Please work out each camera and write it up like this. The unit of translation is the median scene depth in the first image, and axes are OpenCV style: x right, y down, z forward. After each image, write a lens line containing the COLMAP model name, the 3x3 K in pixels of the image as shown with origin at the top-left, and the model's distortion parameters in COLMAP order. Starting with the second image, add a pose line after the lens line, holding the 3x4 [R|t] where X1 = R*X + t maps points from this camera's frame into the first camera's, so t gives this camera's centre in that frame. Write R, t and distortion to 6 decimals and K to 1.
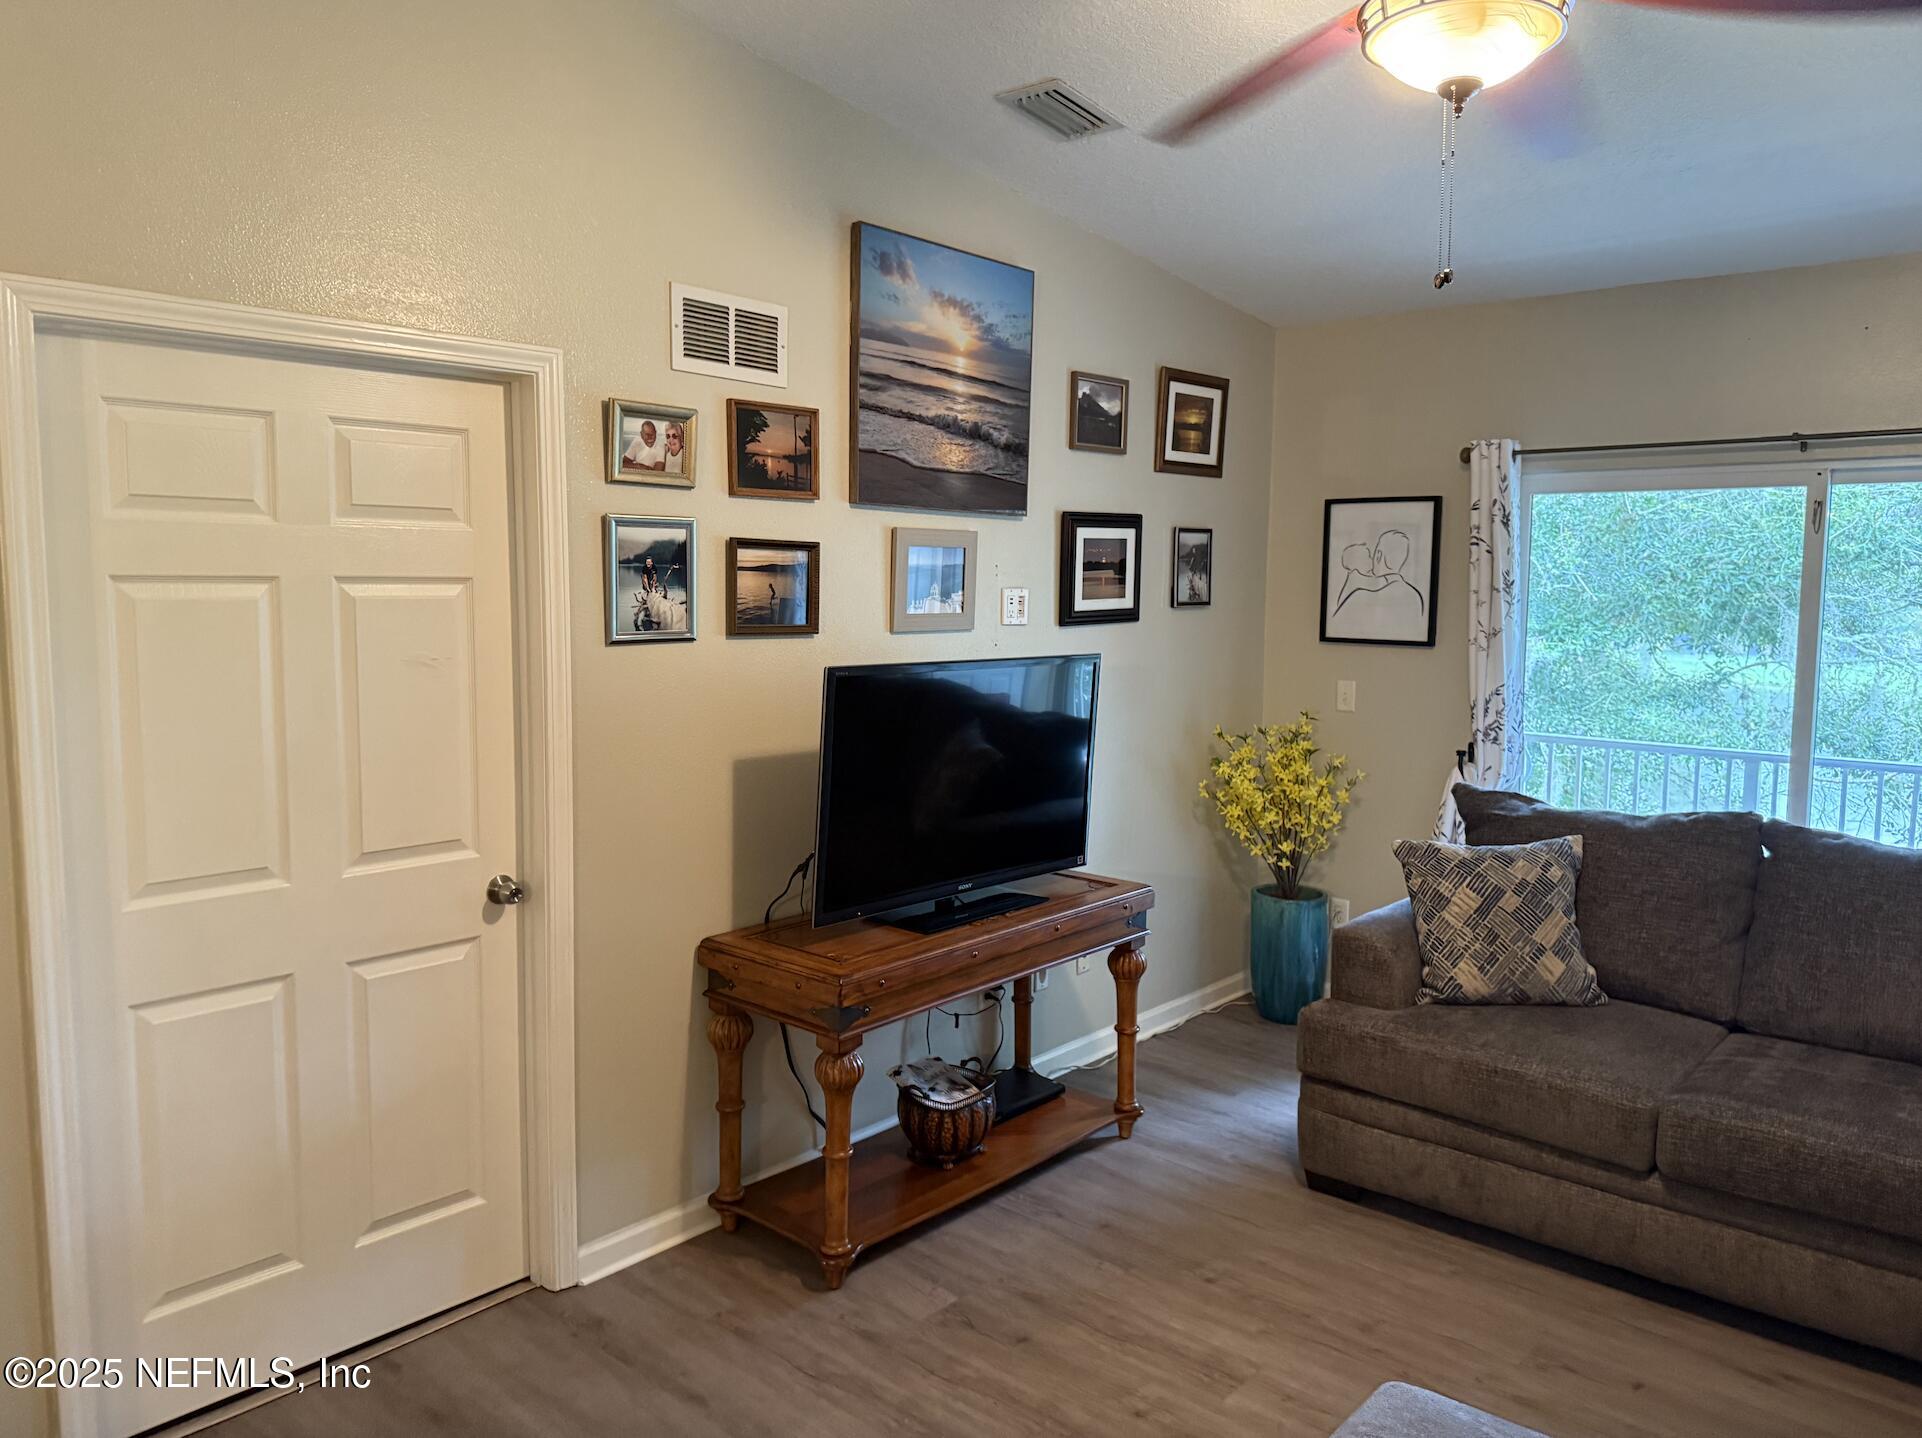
lens RADIAL K [[1376.0, 0, 967.6], [0, 1376.0, 705.7], [0, 0, 1]] dist [0.193659, -0.327714]
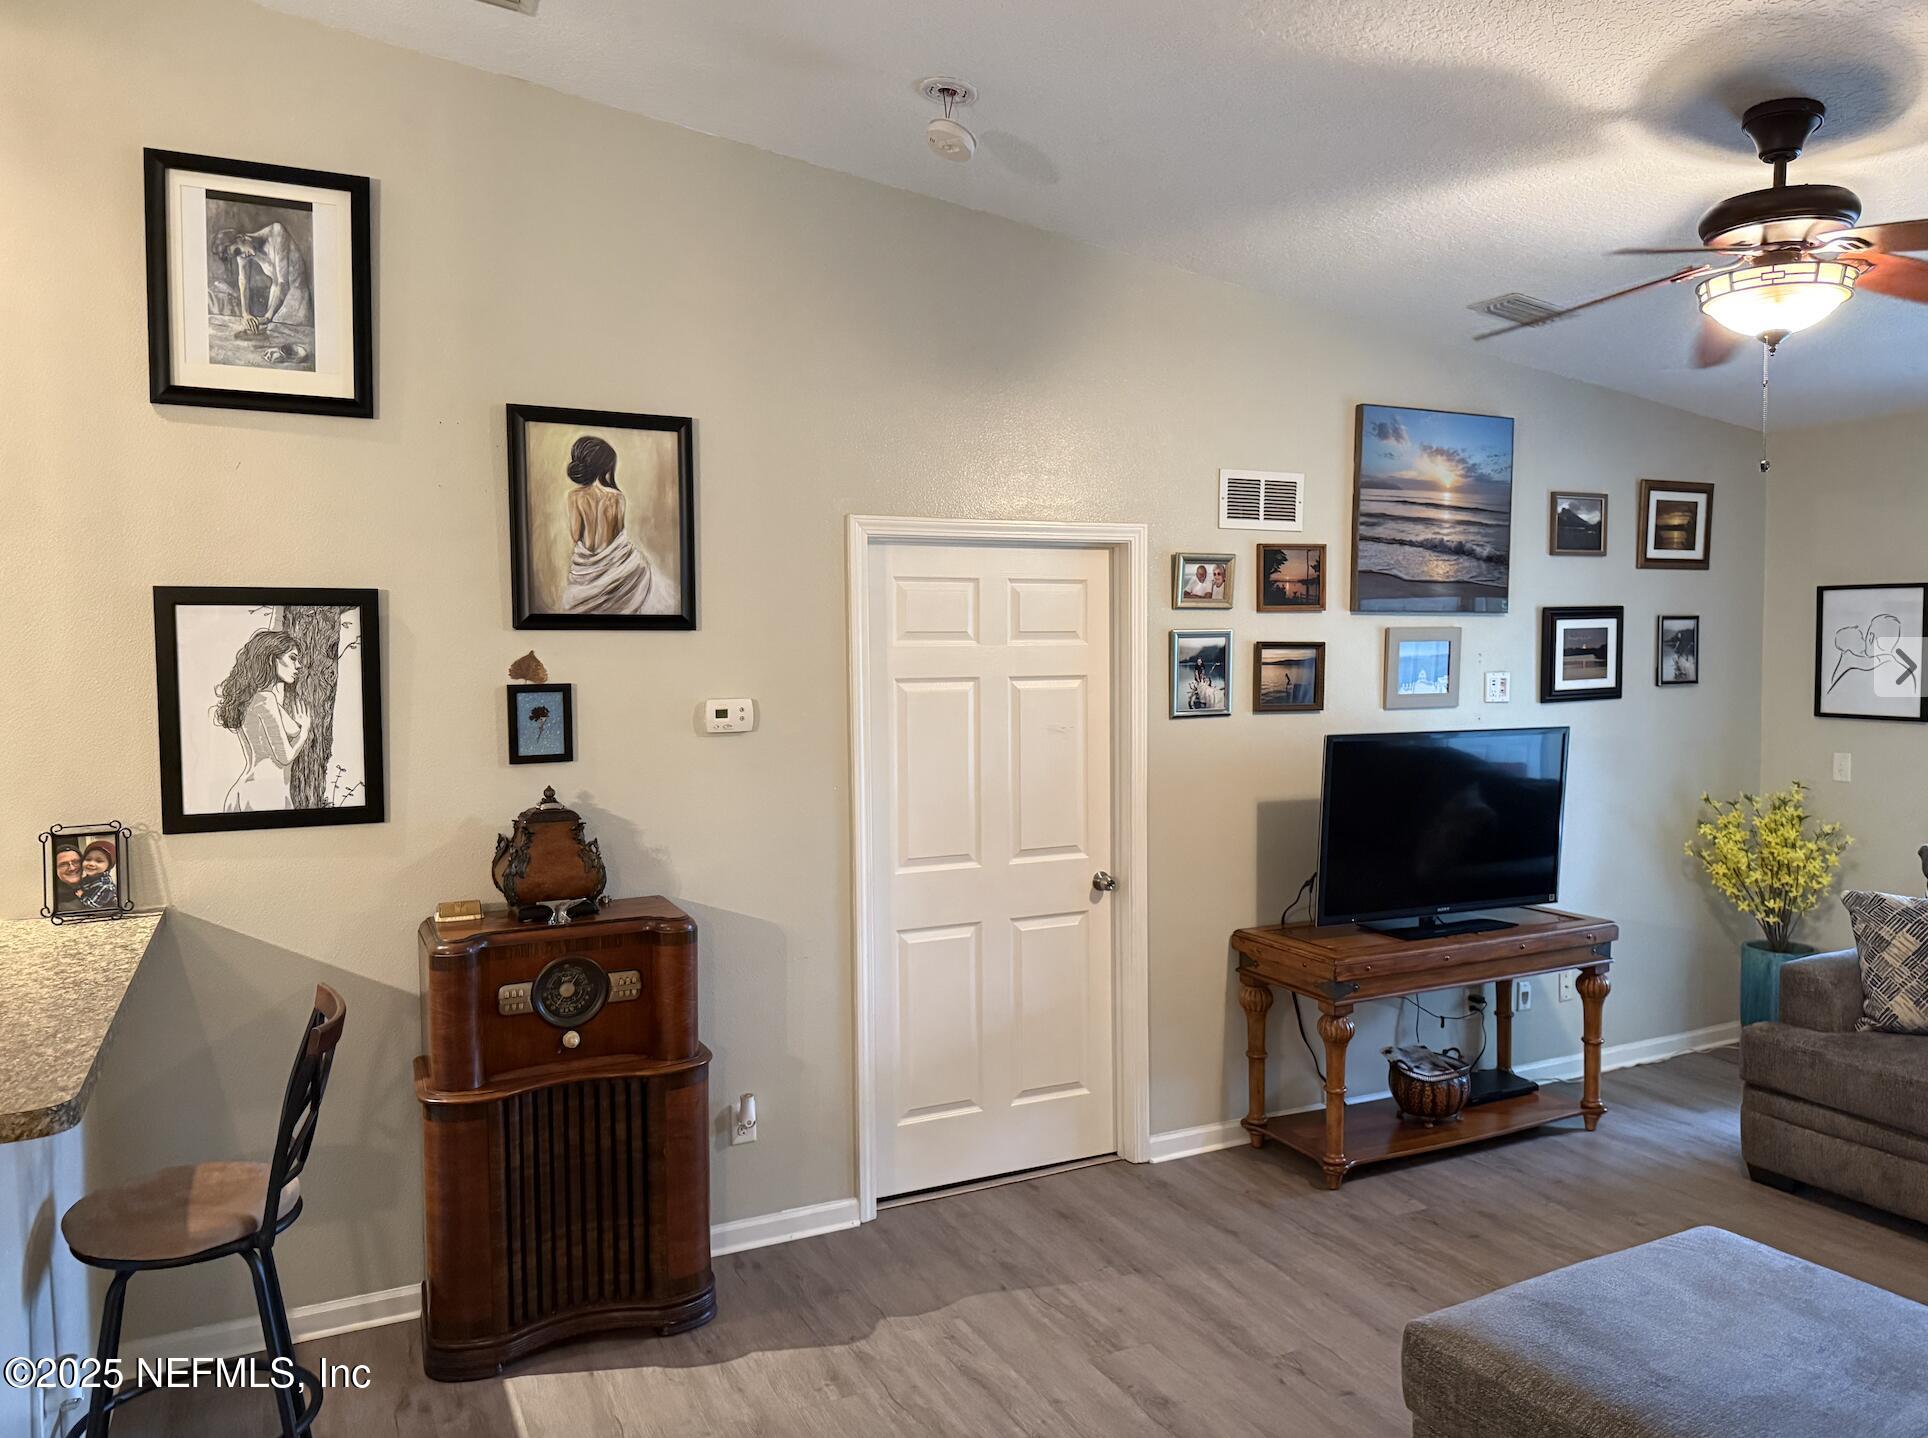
lens RADIAL K [[1359.7, 0, 926.9], [0, 1359.7, 711.7], [0, 0, 1]] dist [0.073061, -0.140956]
pose [[0.914988, 0.001361, -0.403478, 0.072804], [-0.020072, 0.998910, -0.042148, 0.012388], [0.402980, 0.046663, 0.914018, -0.355802]]
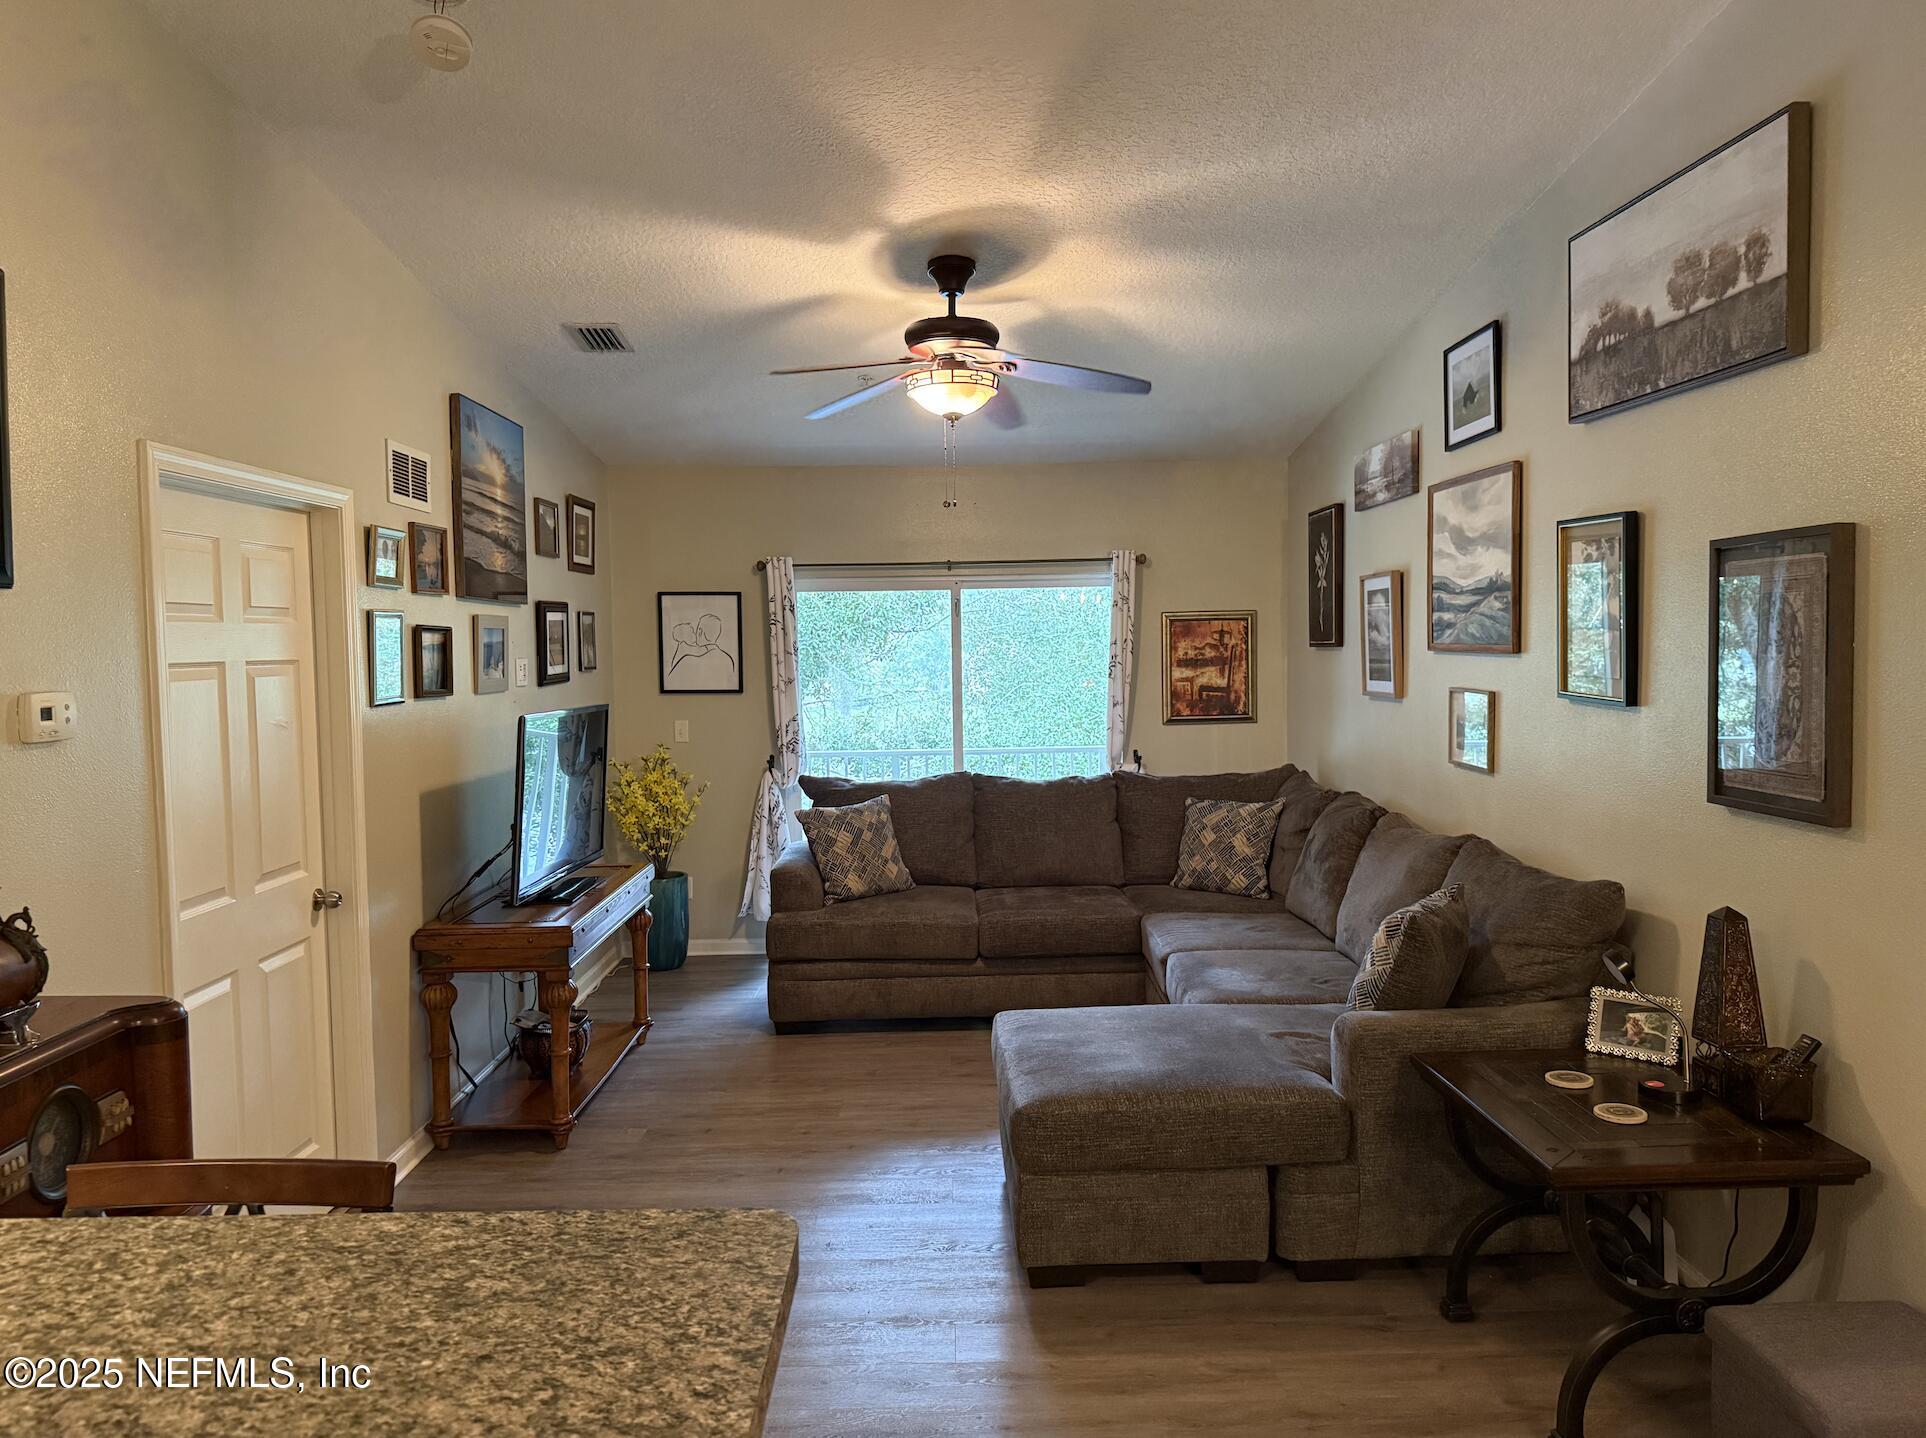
lens RADIAL K [[1378.9, 0, 969.6], [0, 1378.9, 705.7], [0, 0, 1]] dist [0.193659, -0.327714]
pose [[0.733880, -0.051865, 0.677297, -0.661700], [0.085591, 0.996194, -0.016457, 0.022248], [-0.673866, 0.070048, 0.735526, -0.325102]]
